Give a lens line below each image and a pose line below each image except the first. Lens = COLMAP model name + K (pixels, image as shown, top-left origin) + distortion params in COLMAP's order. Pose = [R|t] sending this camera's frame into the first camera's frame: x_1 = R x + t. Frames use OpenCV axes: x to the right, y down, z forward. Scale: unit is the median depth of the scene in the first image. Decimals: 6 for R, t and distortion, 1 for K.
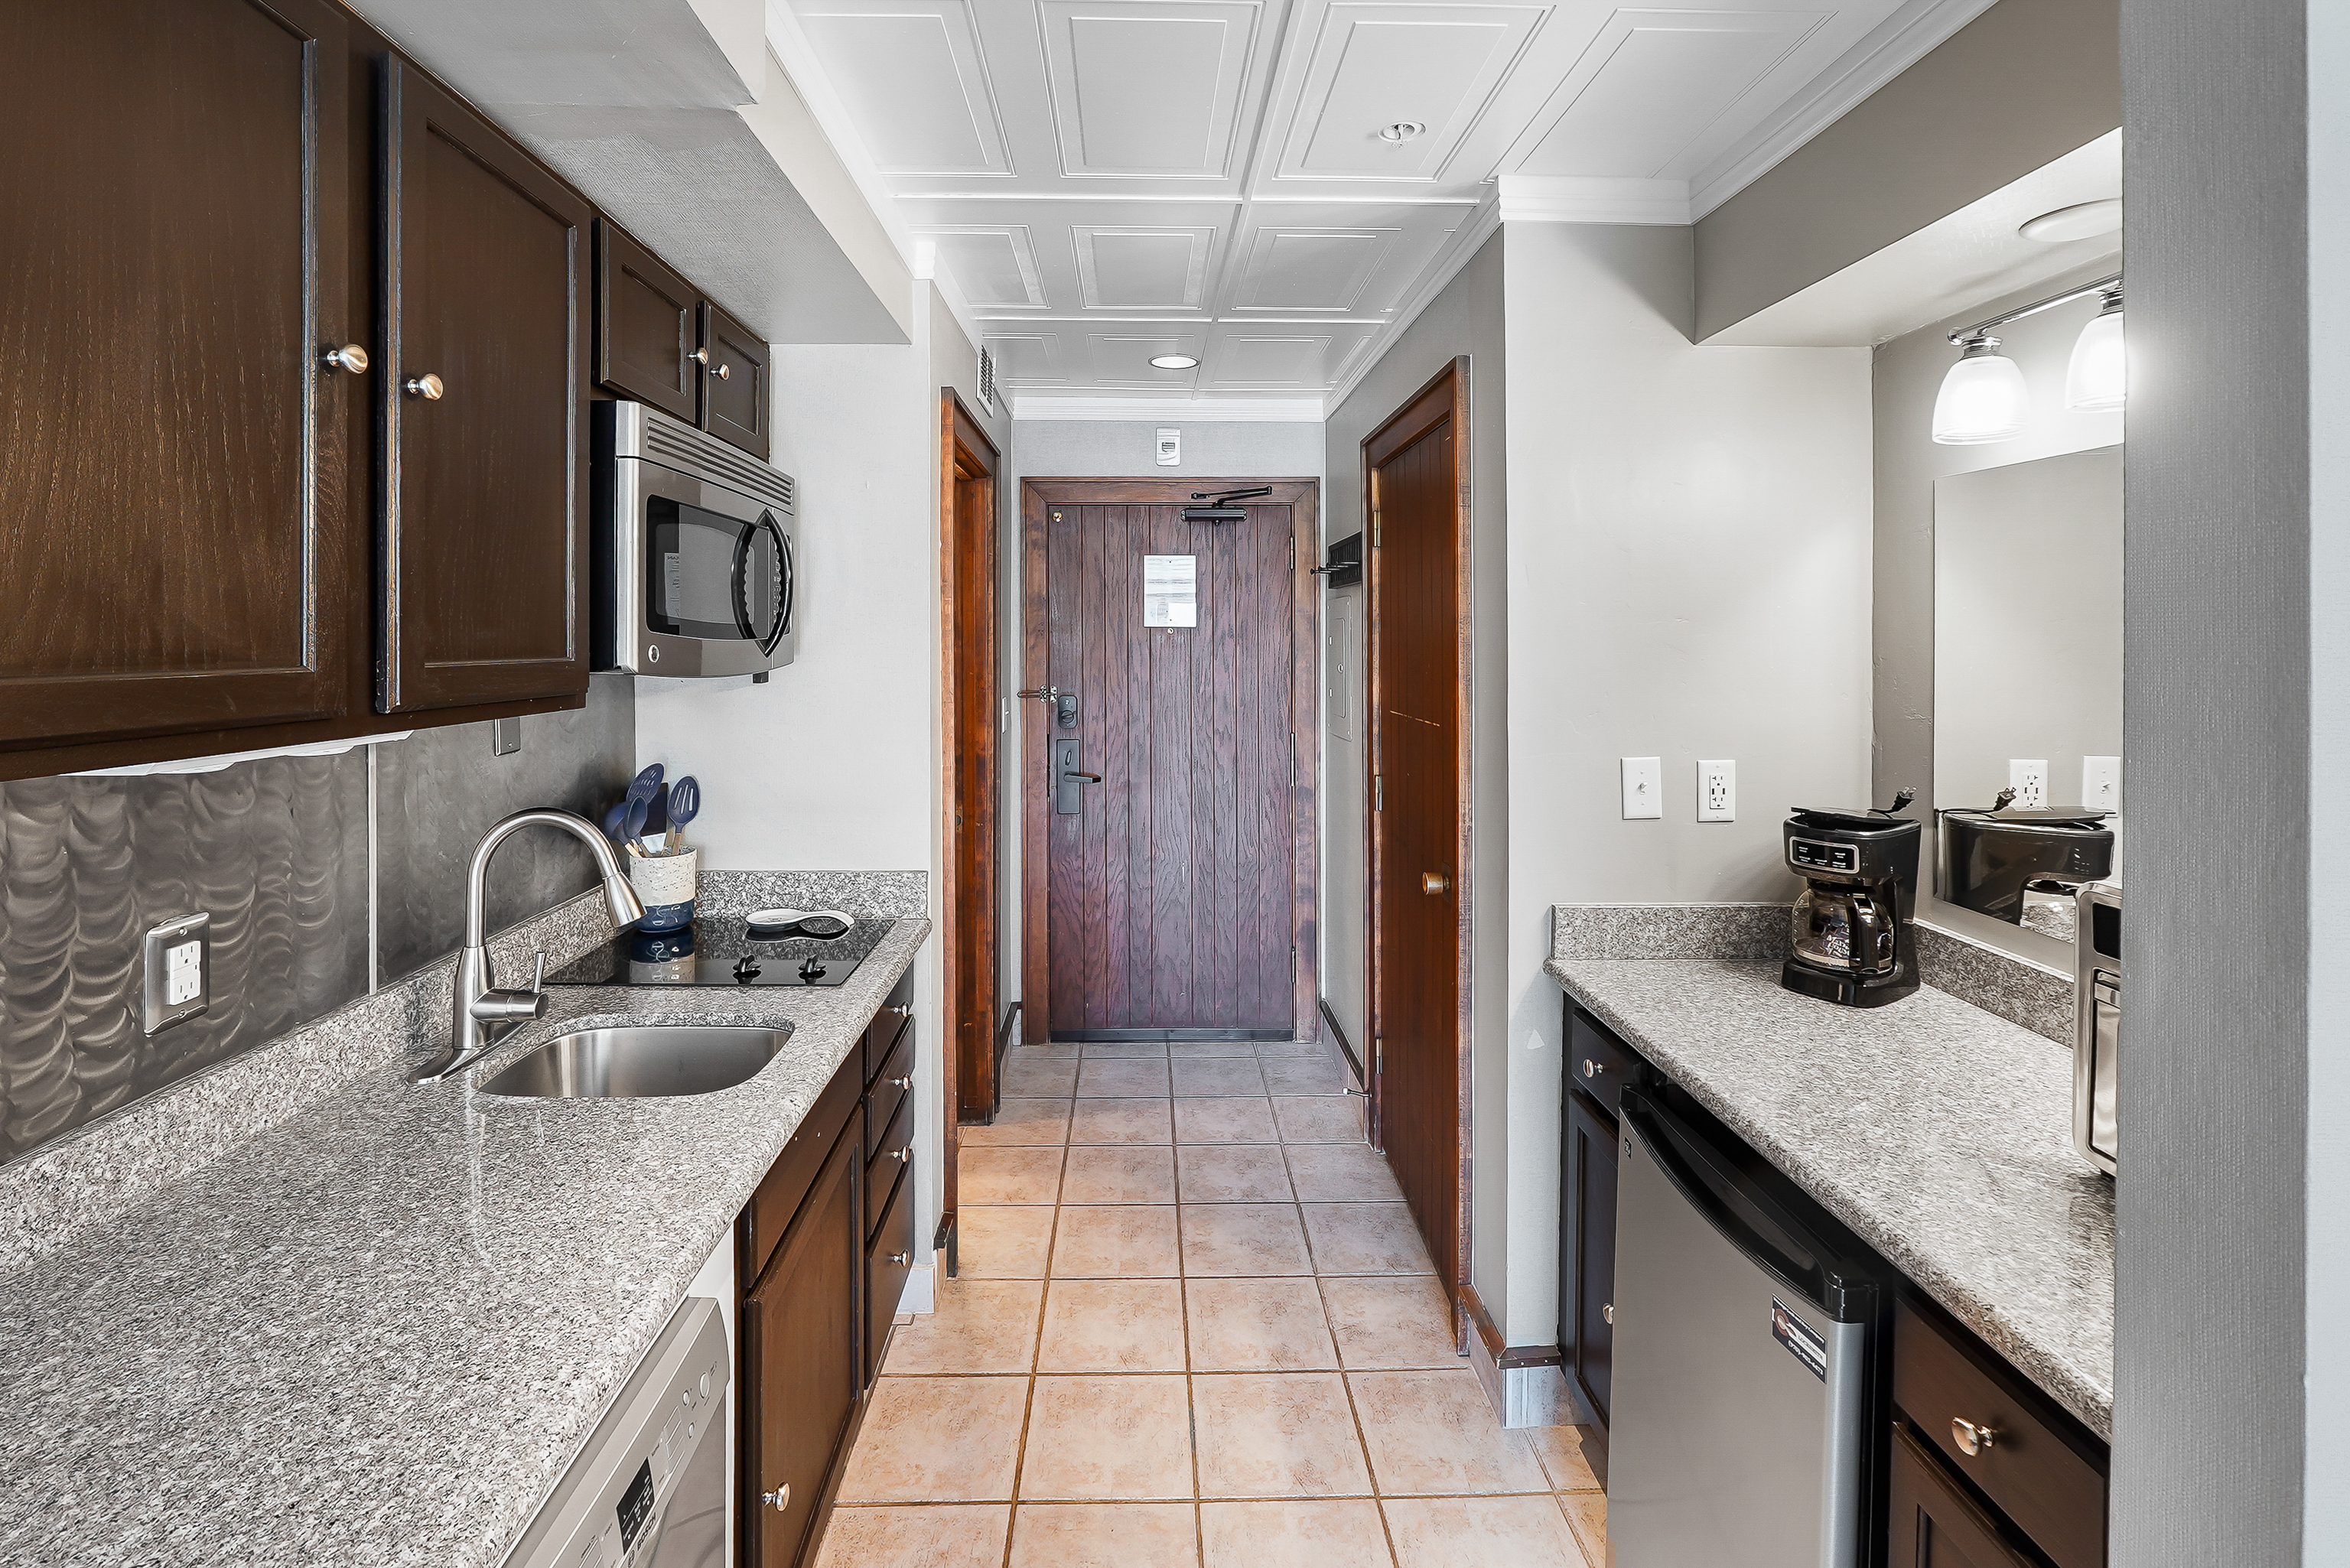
lens RADIAL K [[1030.1, 0, 1166.5], [0, 1030.1, 701.8], [0, 0, 1]] dist [-0.017973, 0.005549]
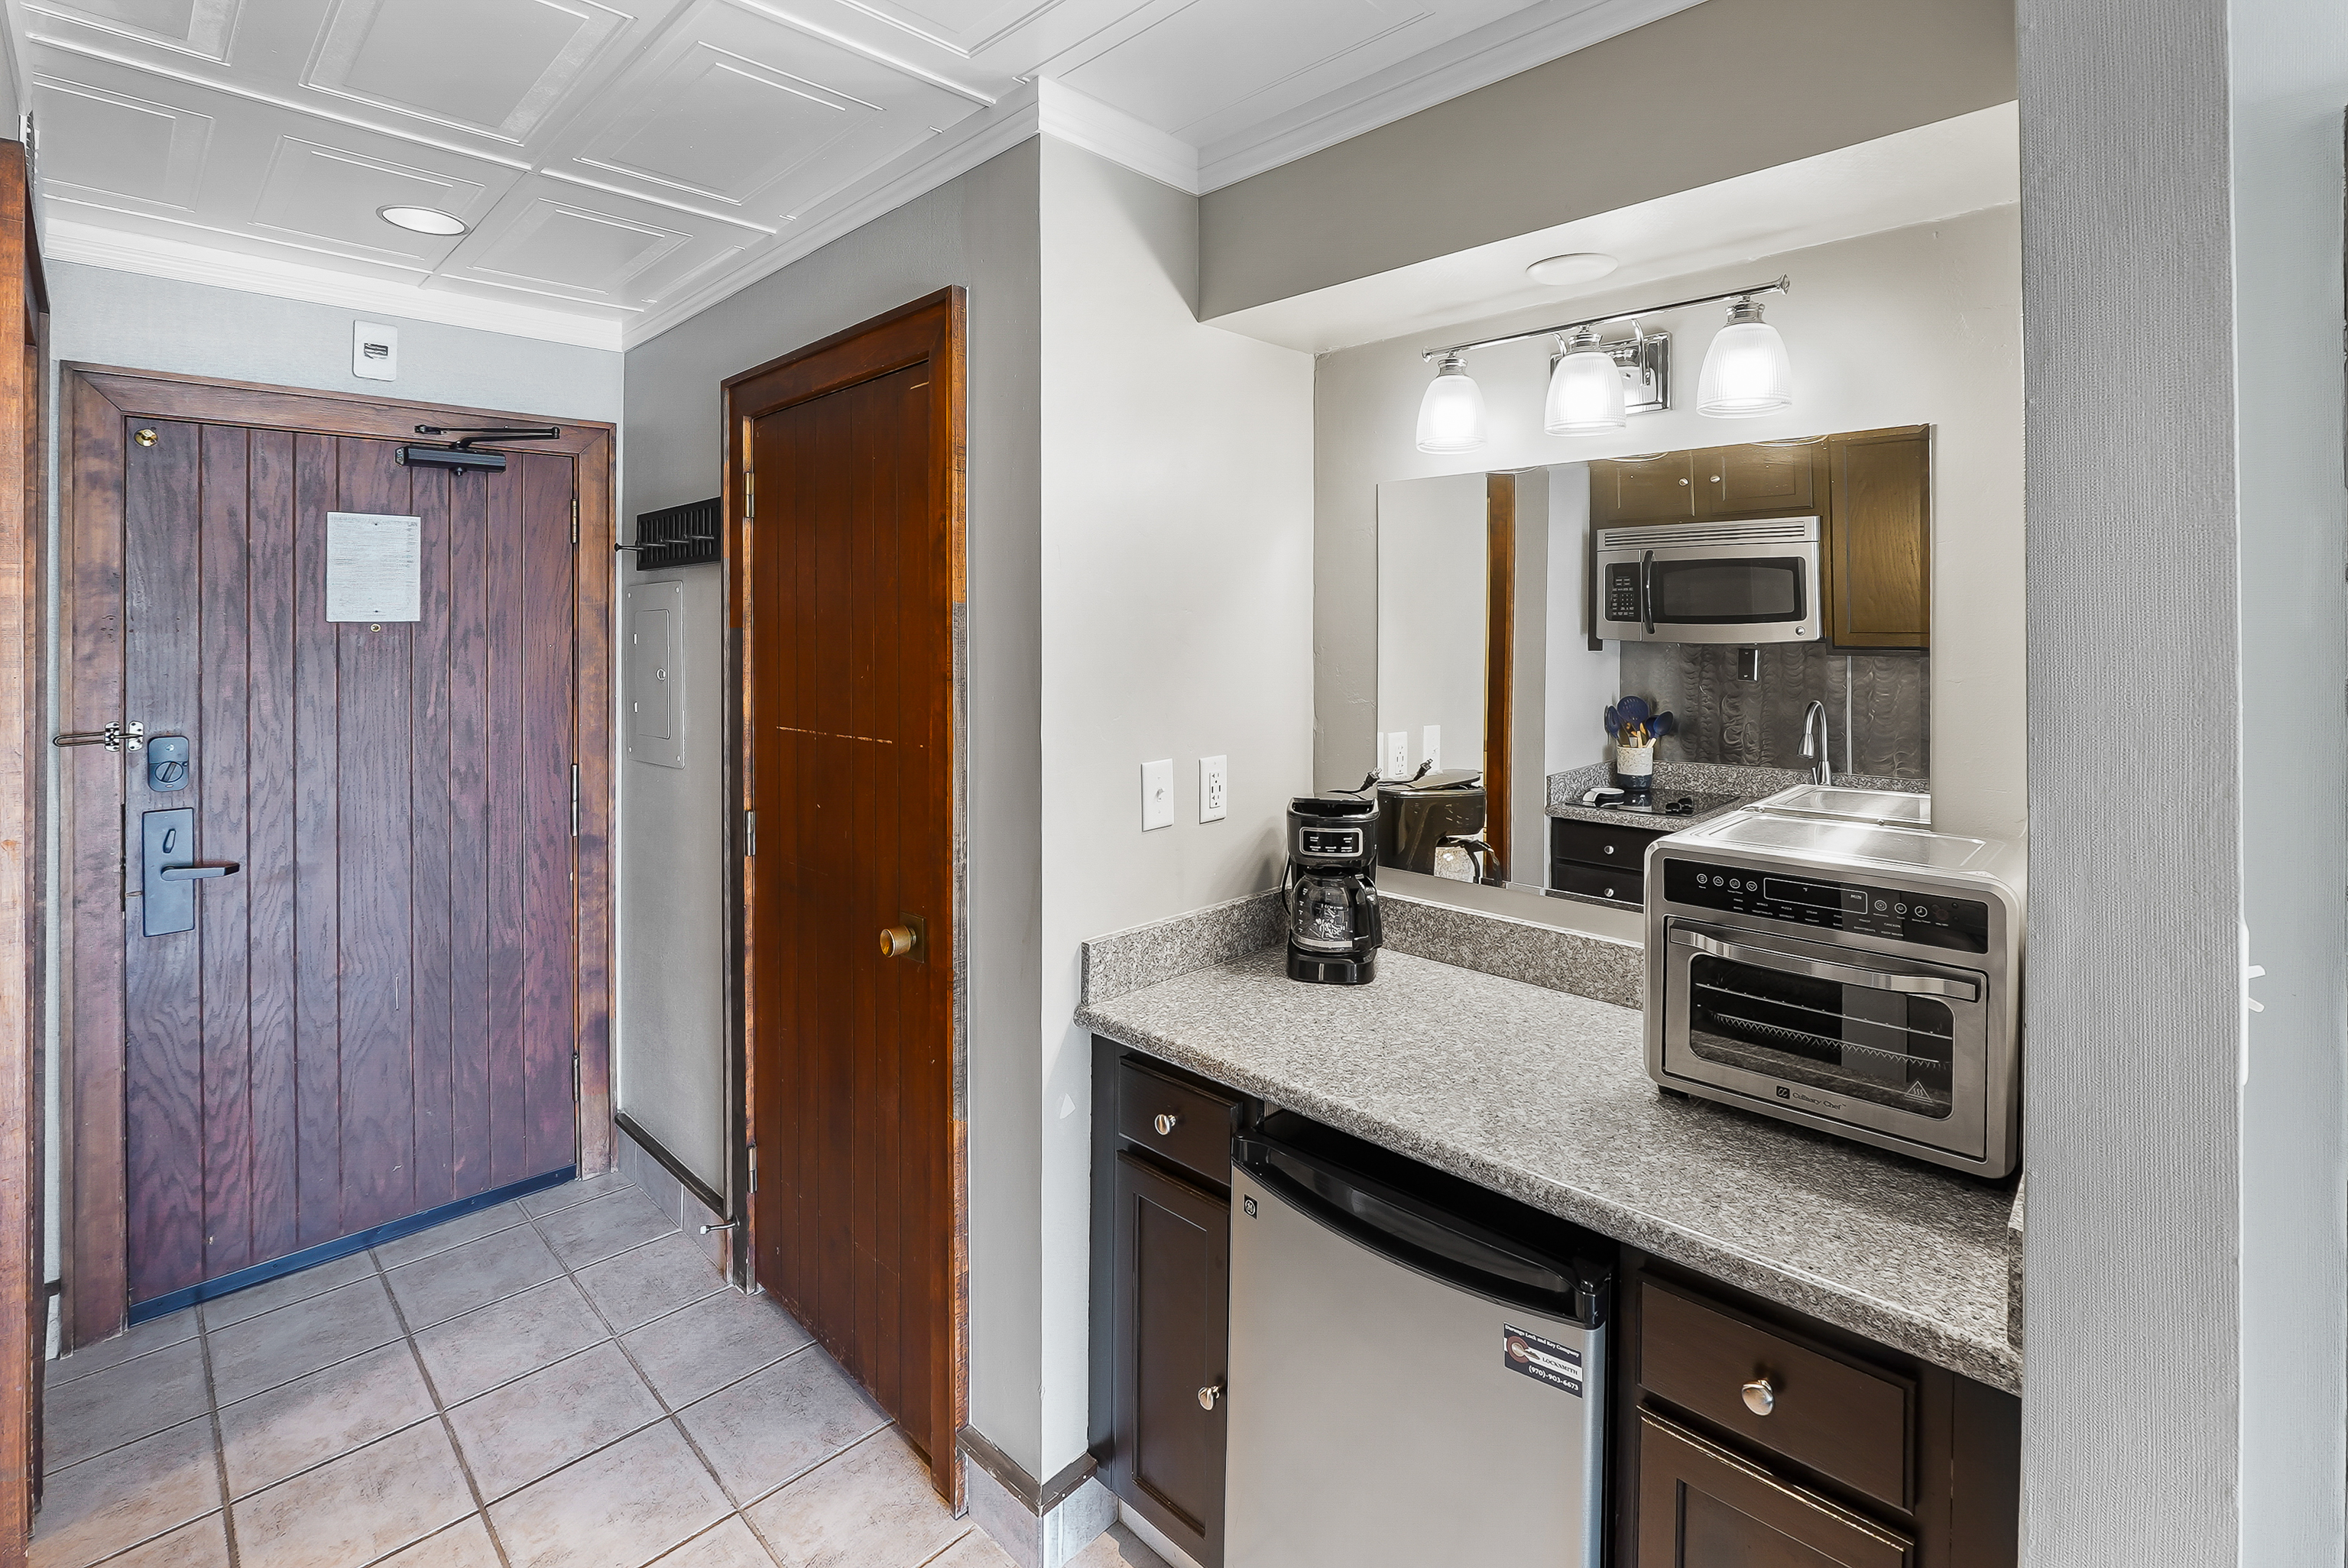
lens RADIAL K [[1071.5, 0, 1145.4], [0, 1071.5, 657.5], [0, 0, 1]] dist [-0.014583, 0.003539]
pose [[0.729905, -0.025640, 0.683068, -0.143409], [0.052109, 0.998476, -0.018202, -0.015825], [-0.681560, 0.048880, 0.730128, 0.224727]]
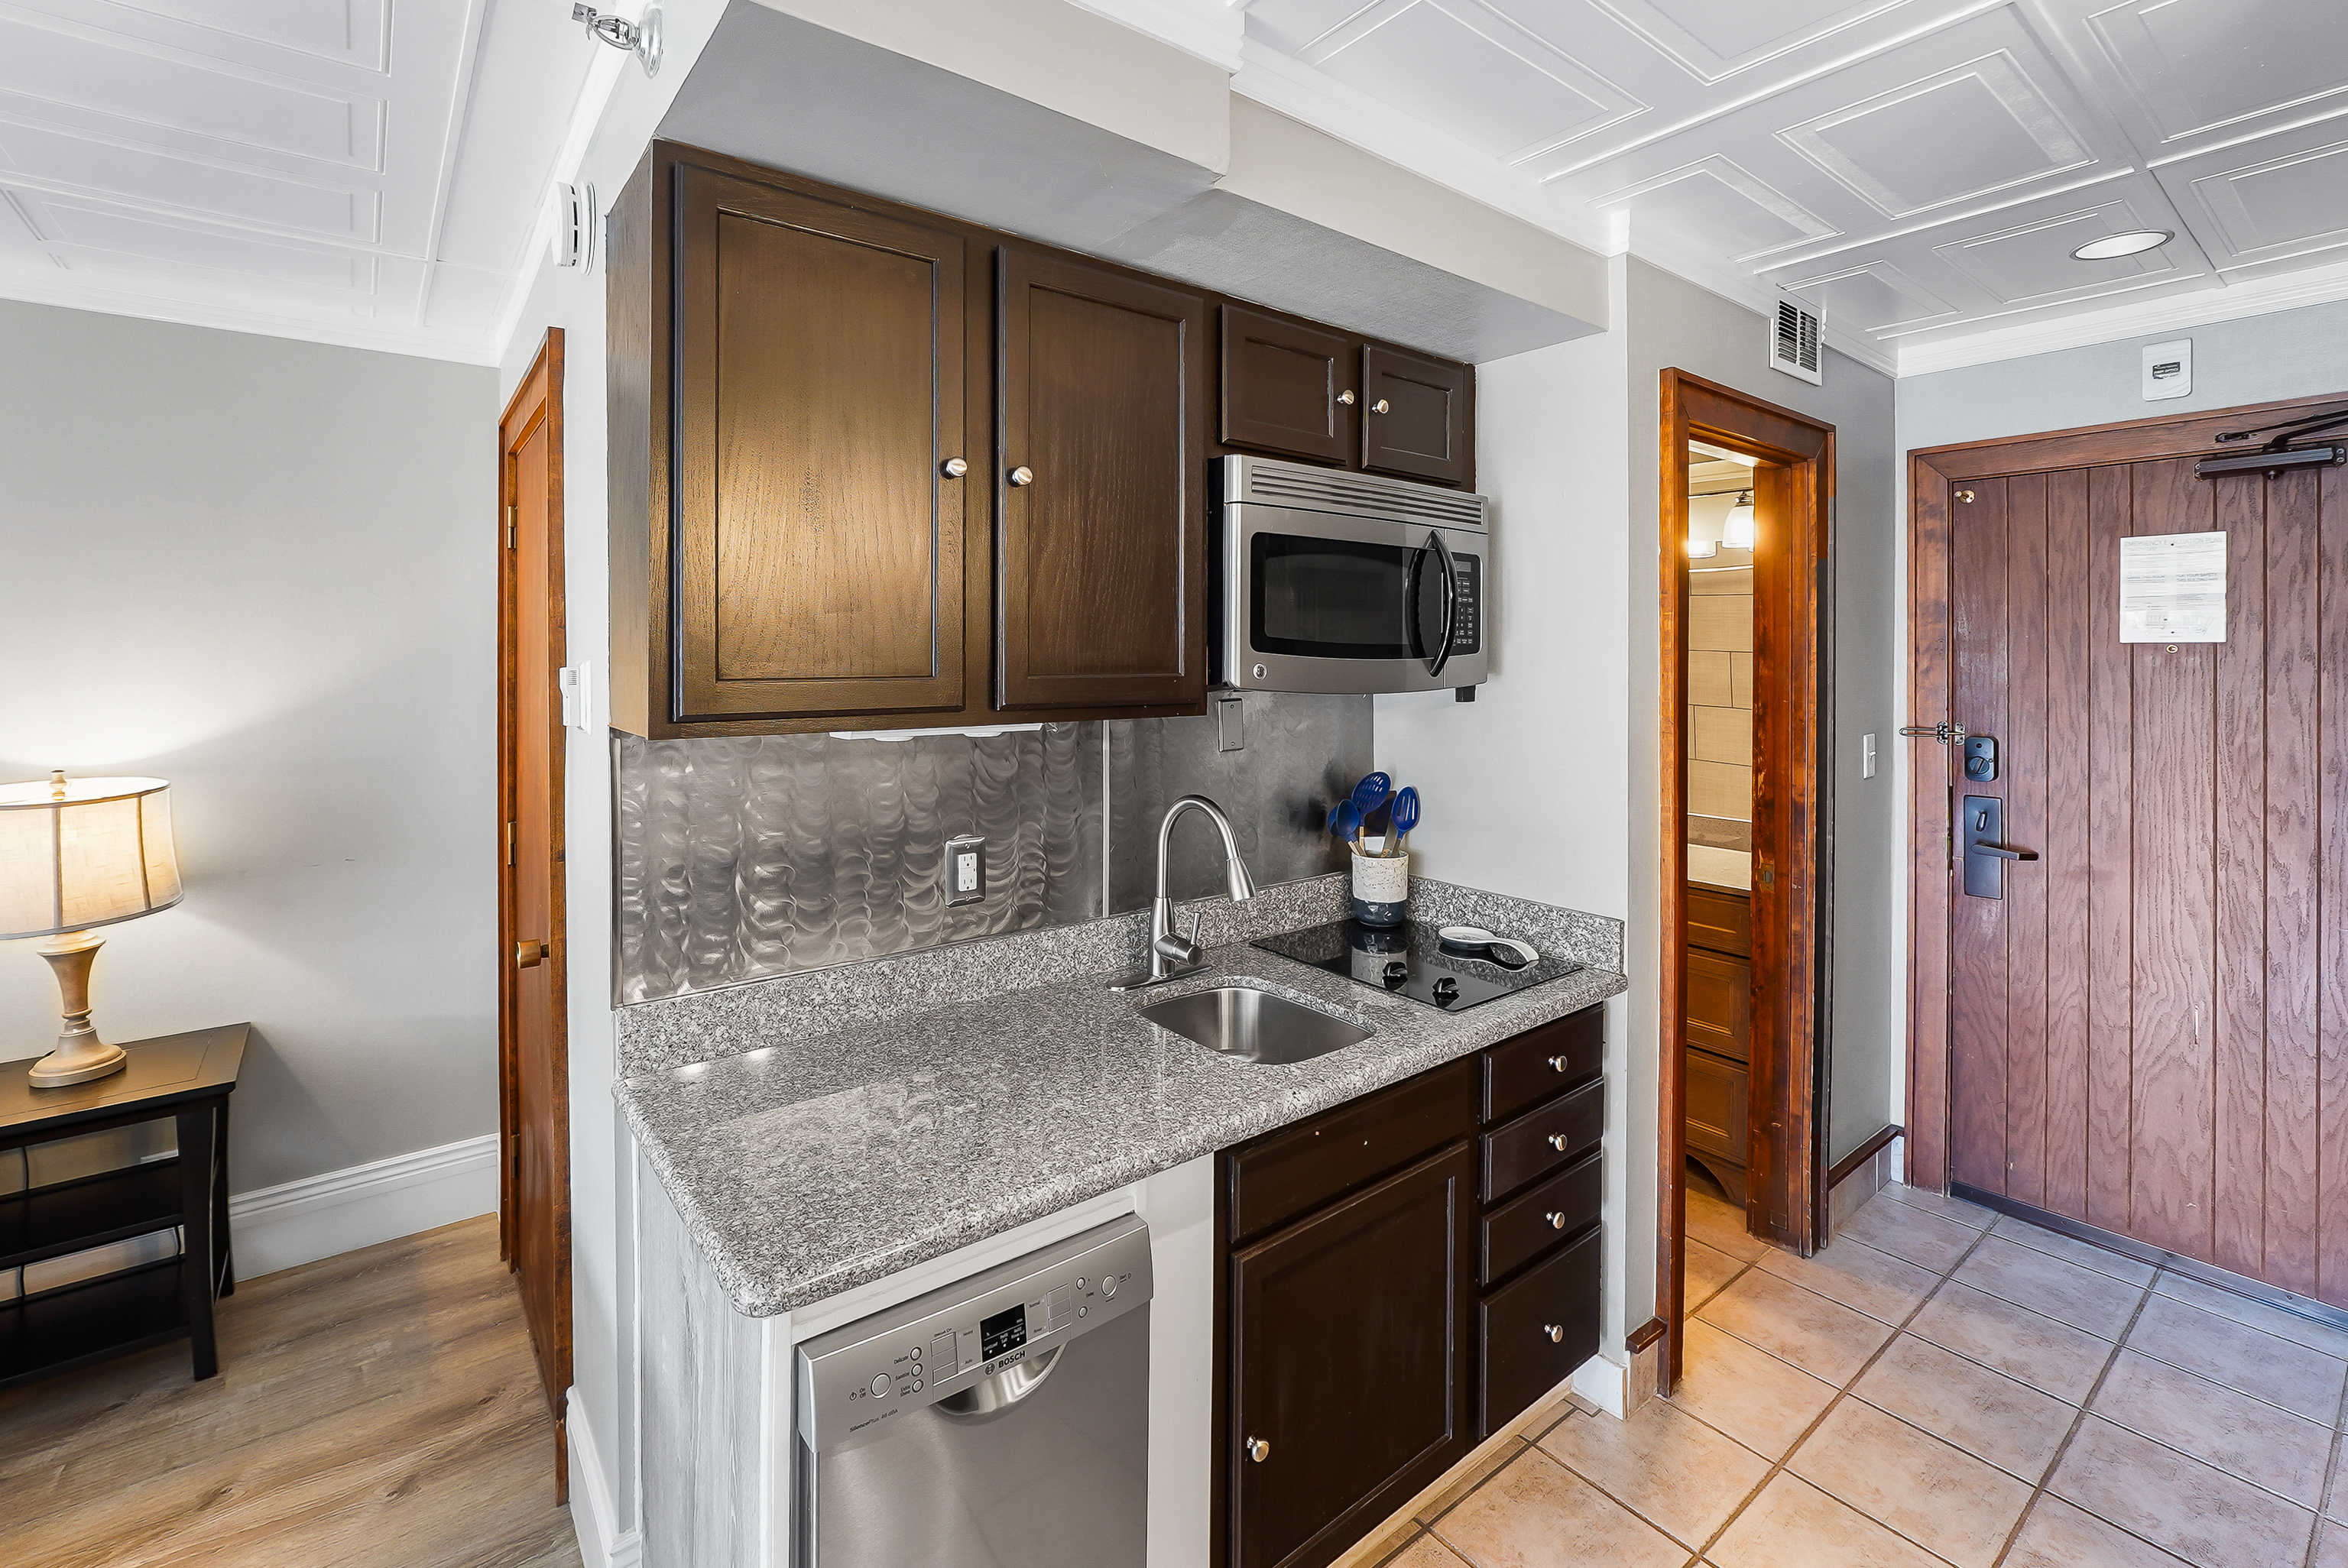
lens RADIAL K [[1049.4, 0, 1180.8], [0, 1049.4, 720.7], [0, 0, 1]] dist [-0.014529, 0.005683]
pose [[0.598585, 0.050429, -0.799470, 0.221440], [-0.051340, 0.998380, 0.024536, -0.009127], [0.799412, 0.026358, 0.600205, 0.129983]]
